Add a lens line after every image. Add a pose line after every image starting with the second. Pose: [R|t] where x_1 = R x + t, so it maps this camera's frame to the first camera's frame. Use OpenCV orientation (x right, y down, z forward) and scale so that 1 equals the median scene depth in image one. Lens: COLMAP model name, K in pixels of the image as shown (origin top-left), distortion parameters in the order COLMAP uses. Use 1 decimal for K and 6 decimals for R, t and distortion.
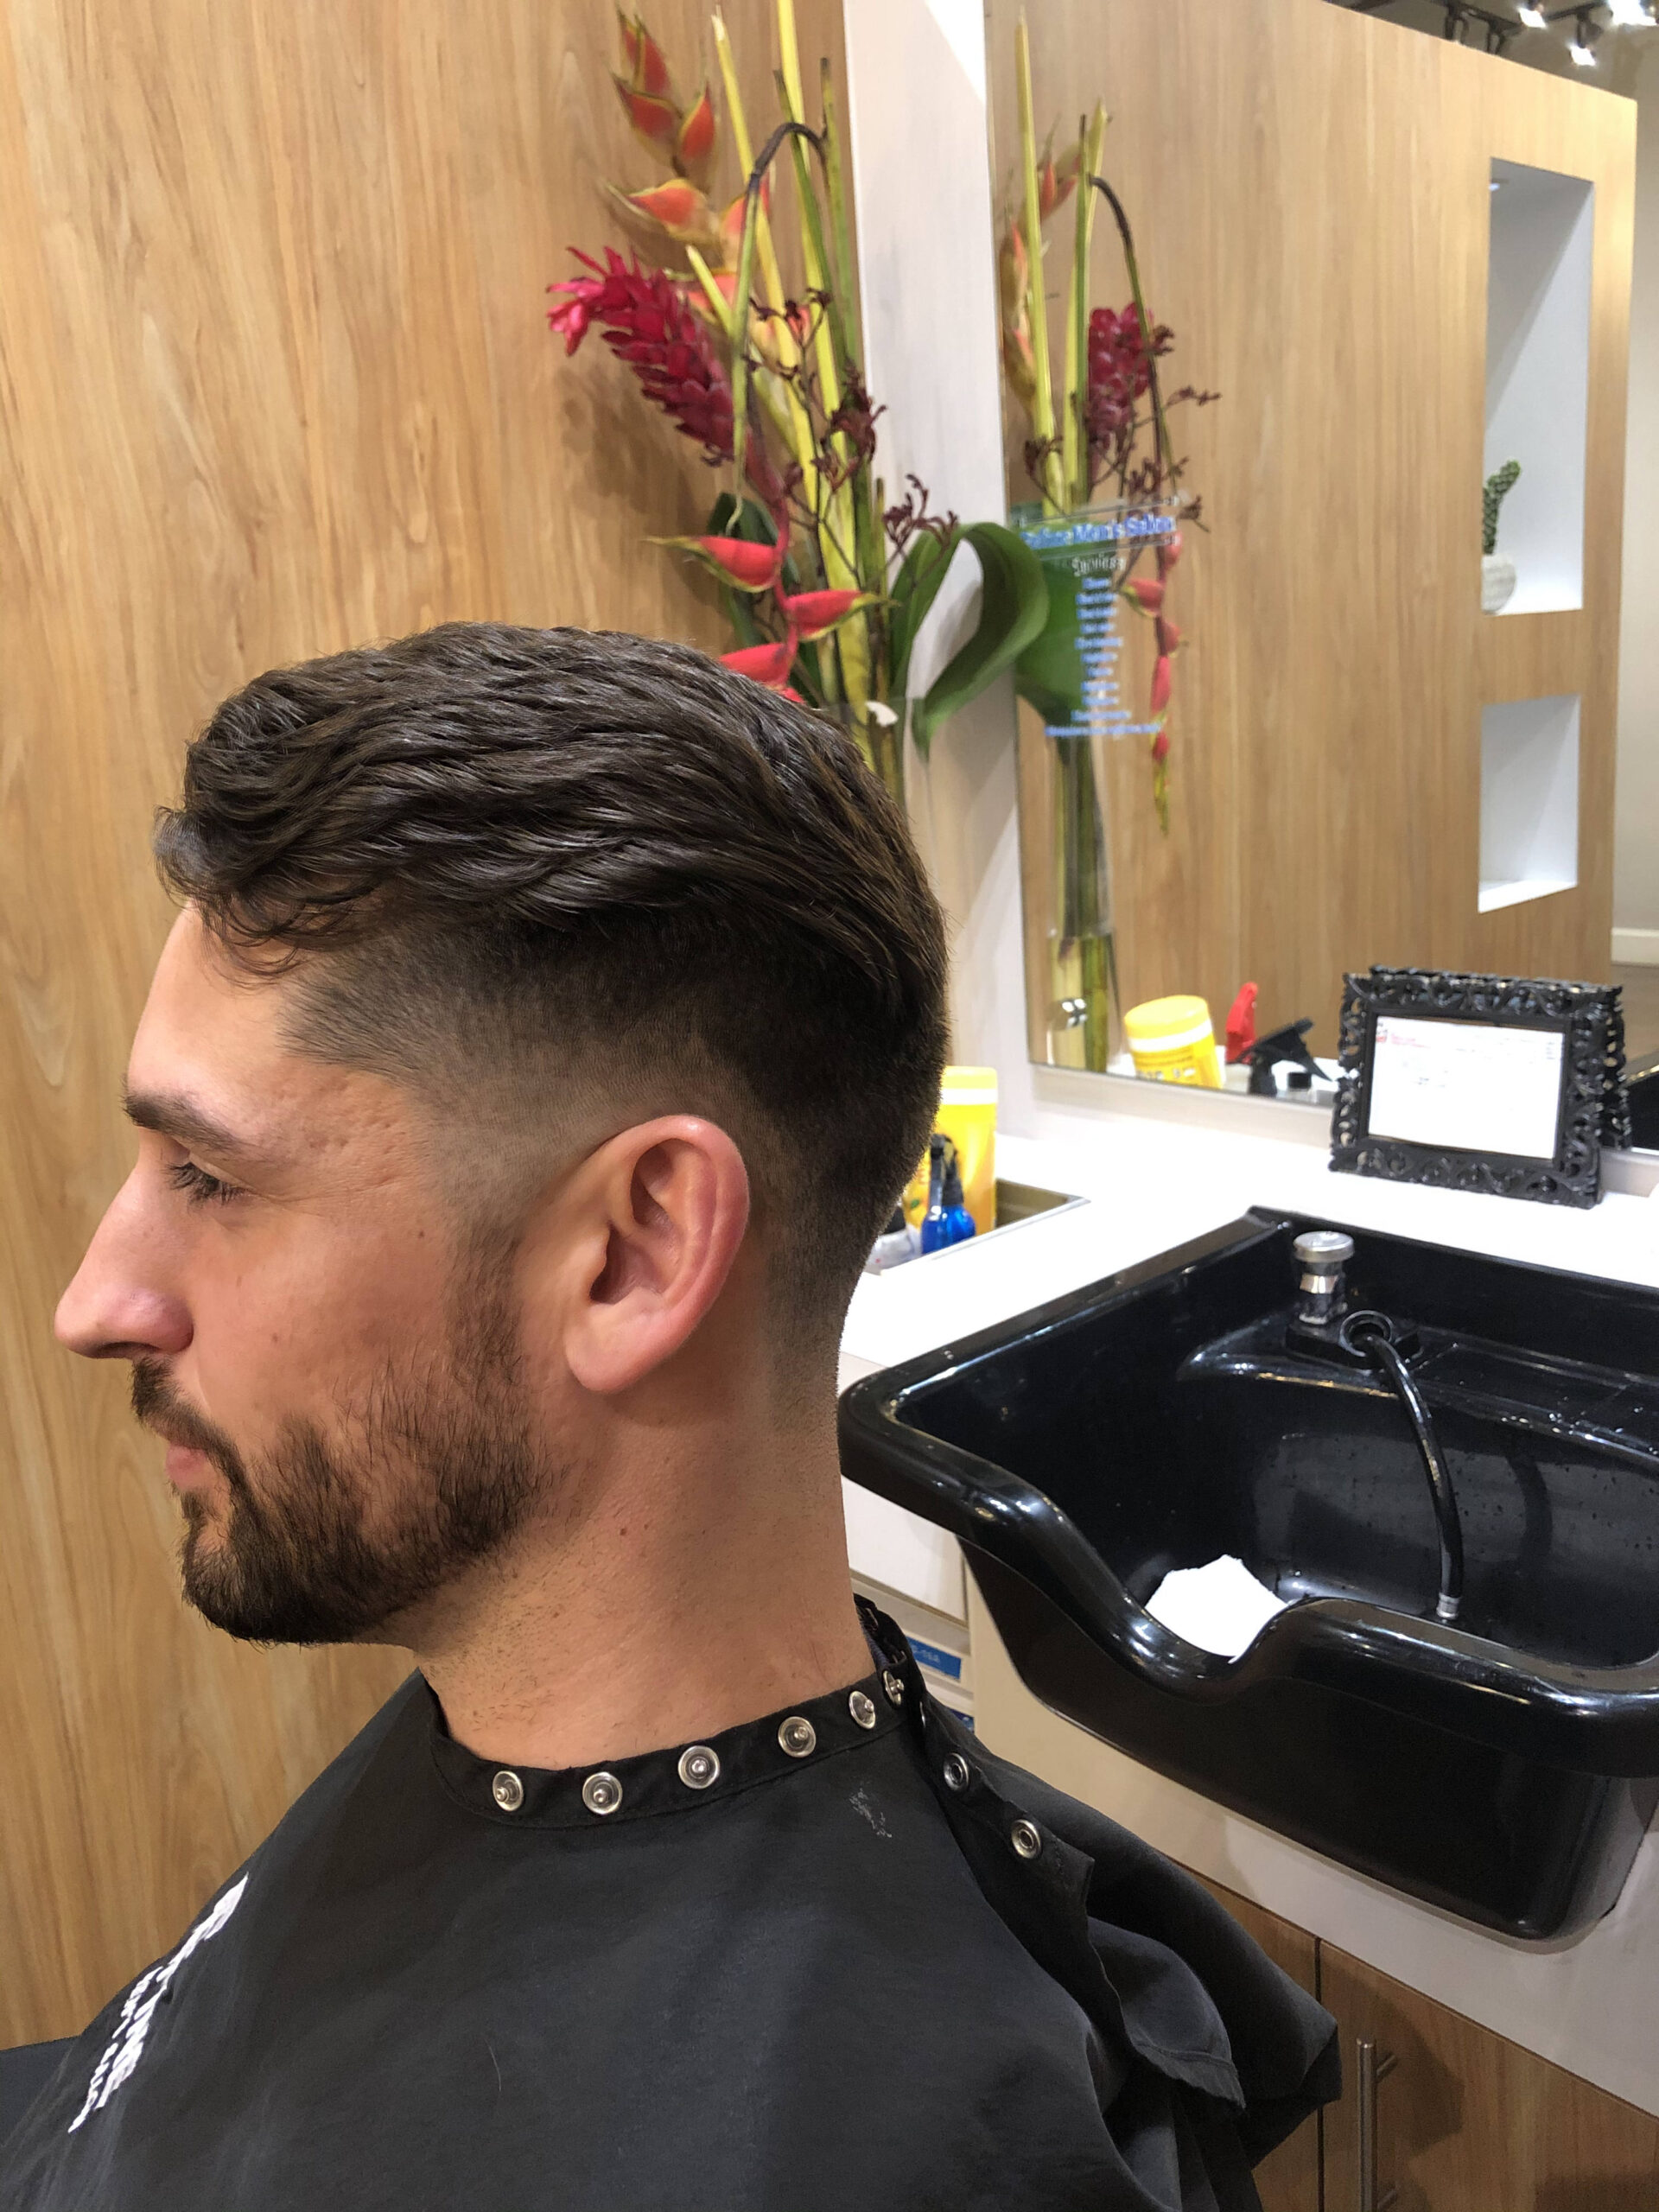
lens RADIAL K [[1824.9, 0, 869.2], [0, 1824.9, 1104.0], [0, 0, 1]] dist [-0.019539, 0.037342]
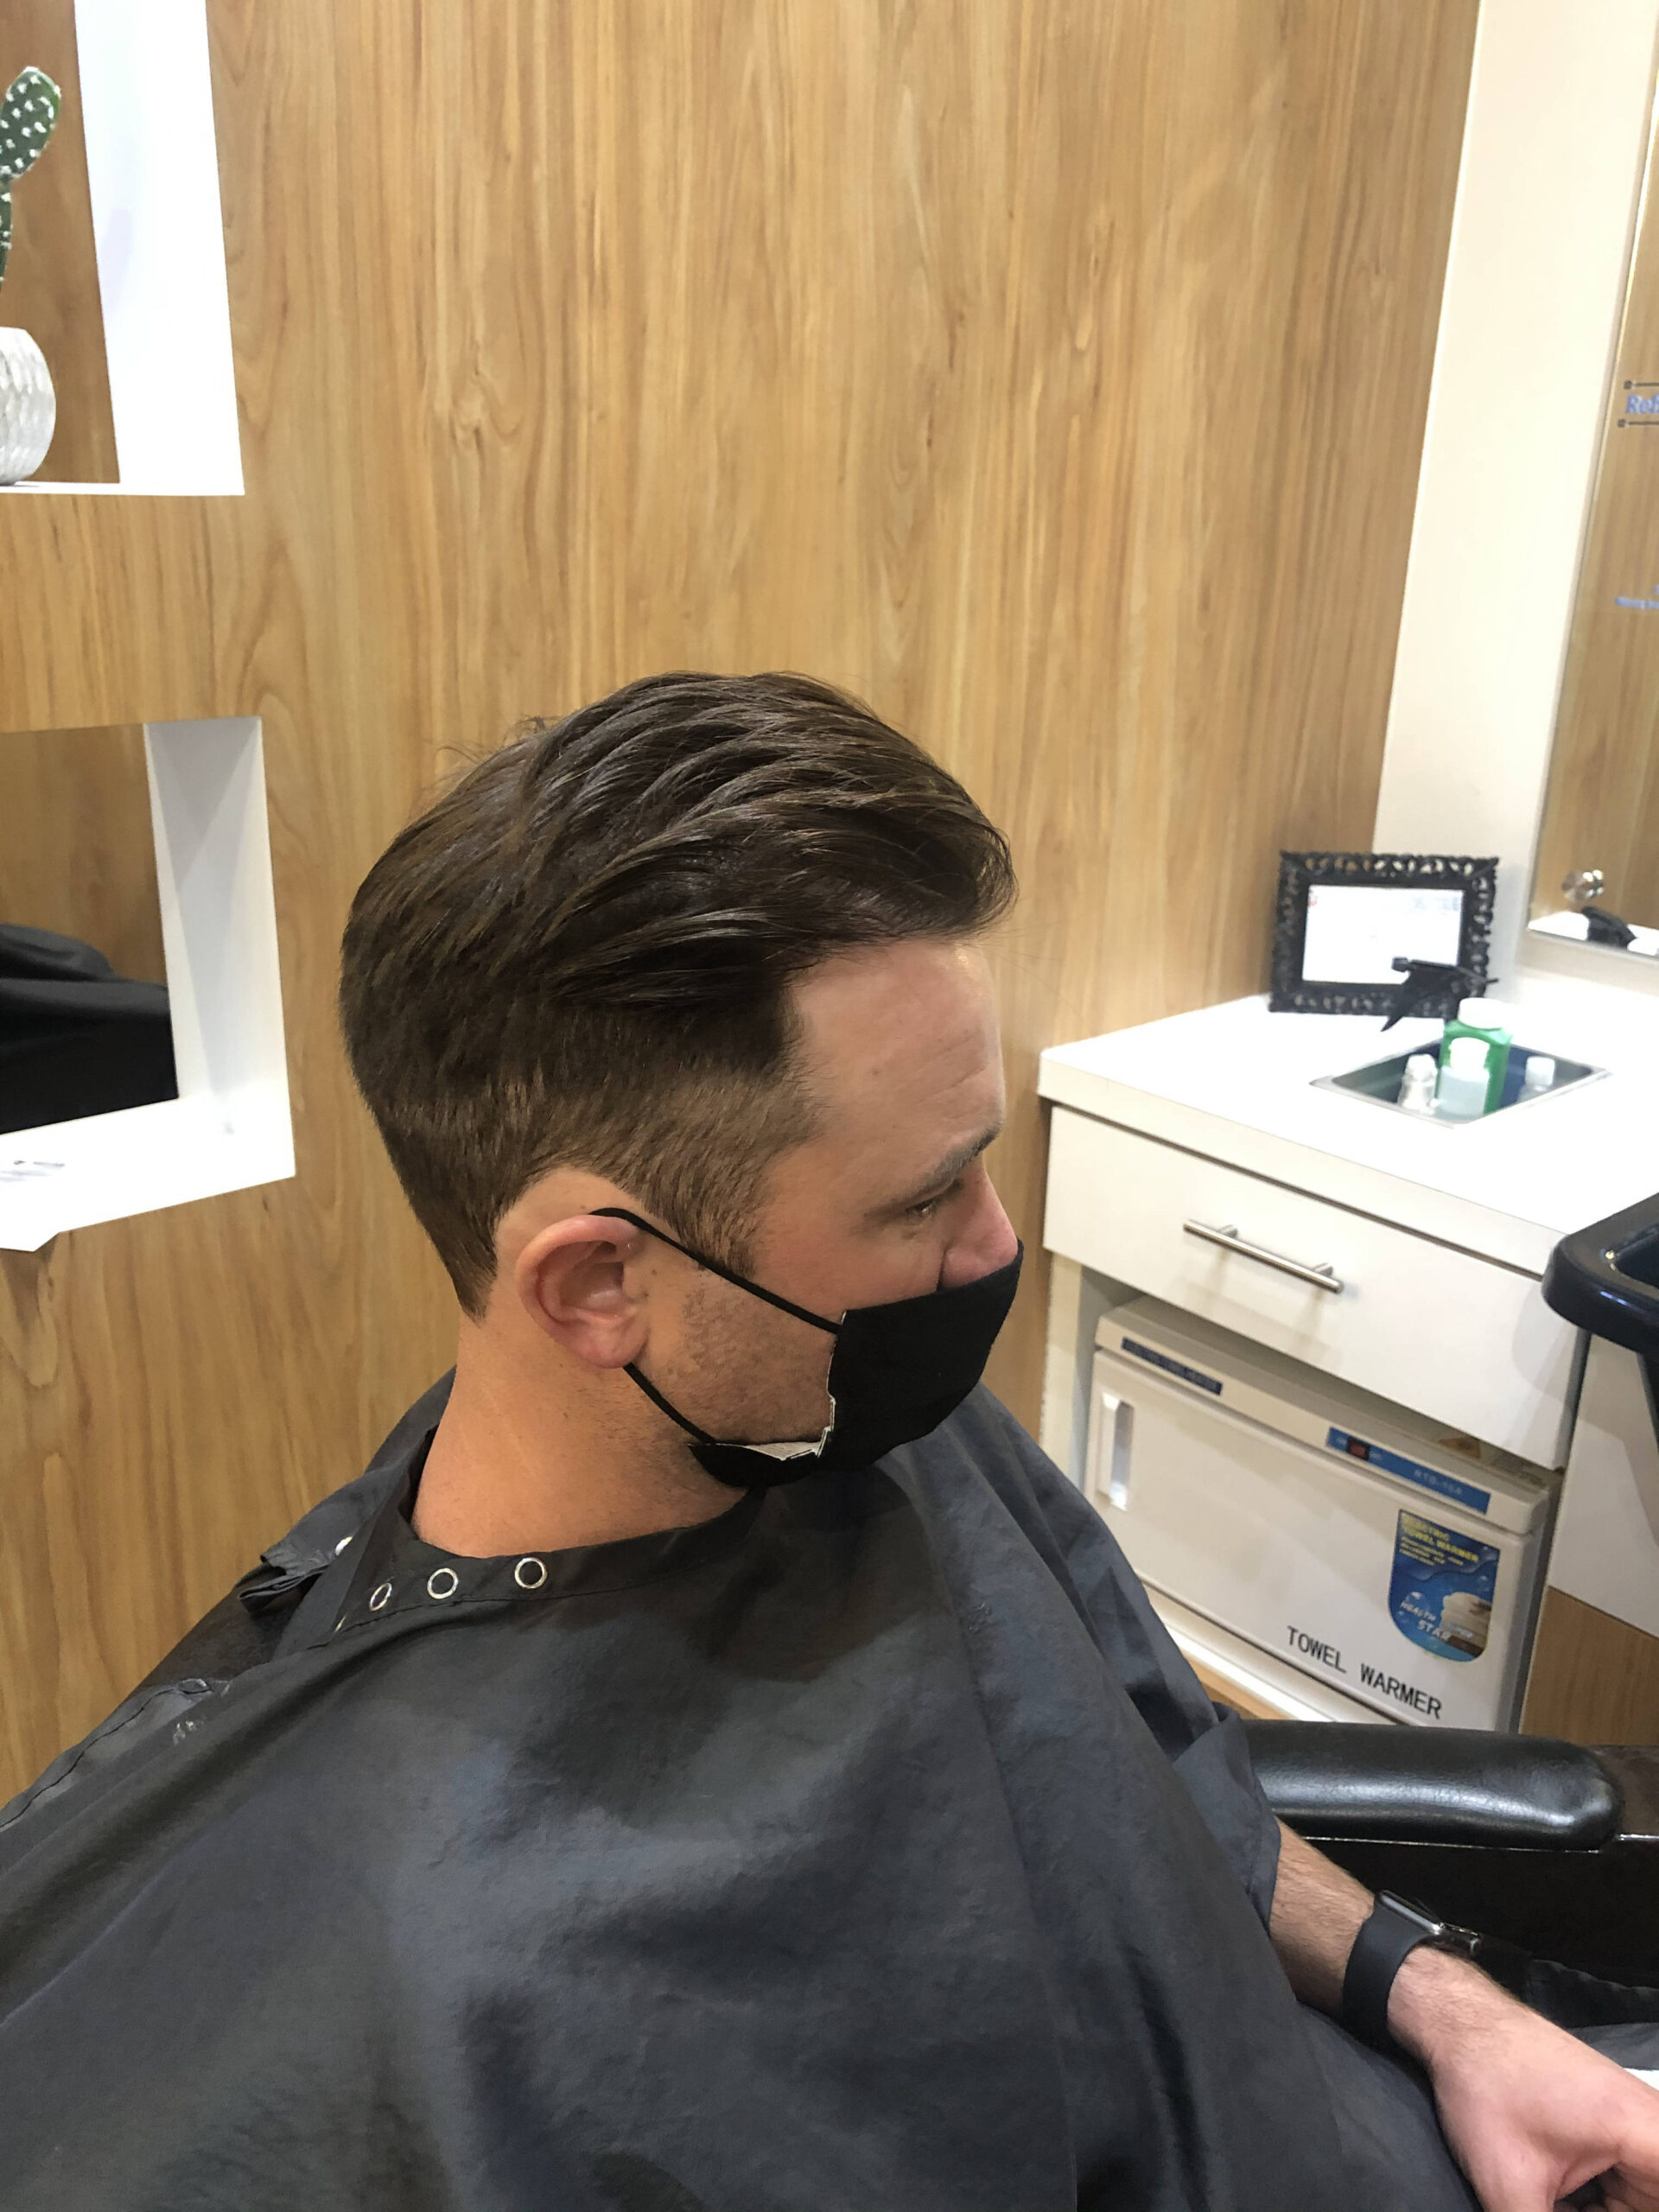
lens RADIAL K [[1824.9, 0, 836.1], [0, 1824.9, 1111.5], [0, 0, 1]] dist [-0.019539, 0.037342]
pose [[0.995480, 0.094461, 0.009825, -0.371158], [-0.094971, 0.990133, 0.103041, 0.012882], [0.000006, -0.103509, 0.994629, -0.027499]]
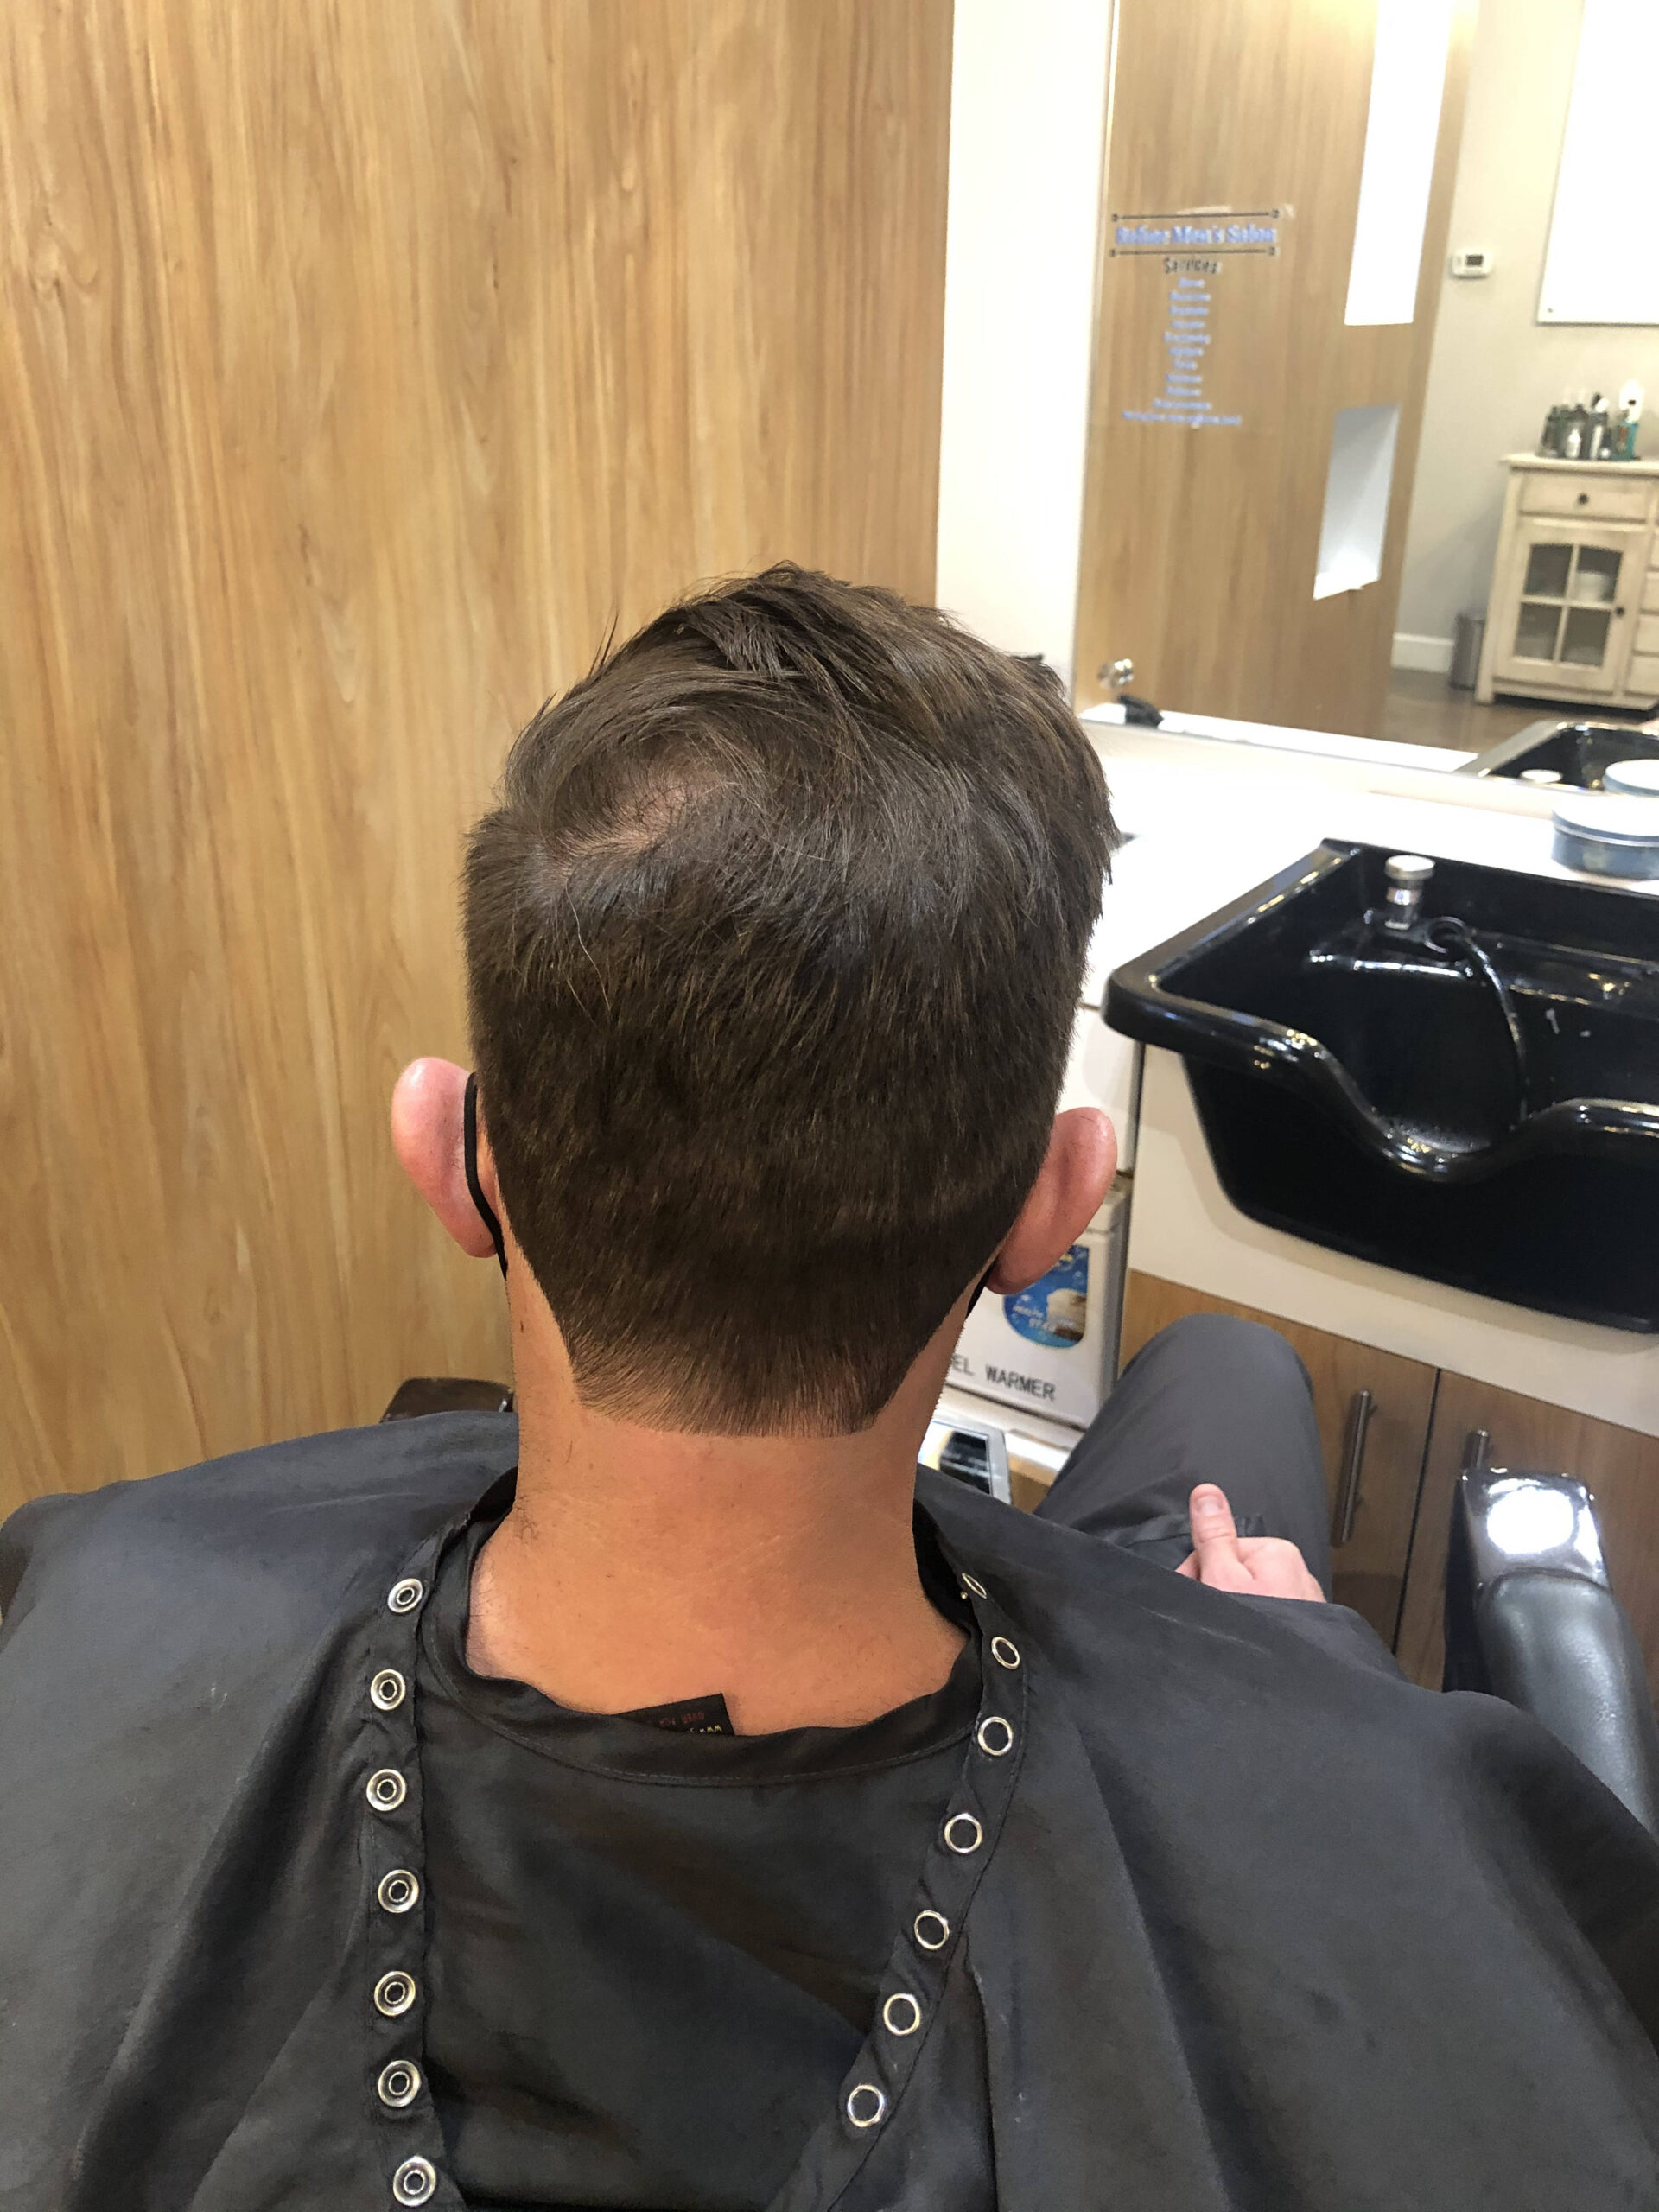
lens RADIAL K [[1824.9, 0, 841.5], [0, 1824.9, 1116.4], [0, 0, 1]] dist [-0.019539, 0.037342]
pose [[0.974341, -0.018114, 0.224347, -0.395358], [-0.022211, 0.984153, 0.175924, 0.033406], [-0.223978, -0.176393, 0.958498, -0.140841]]
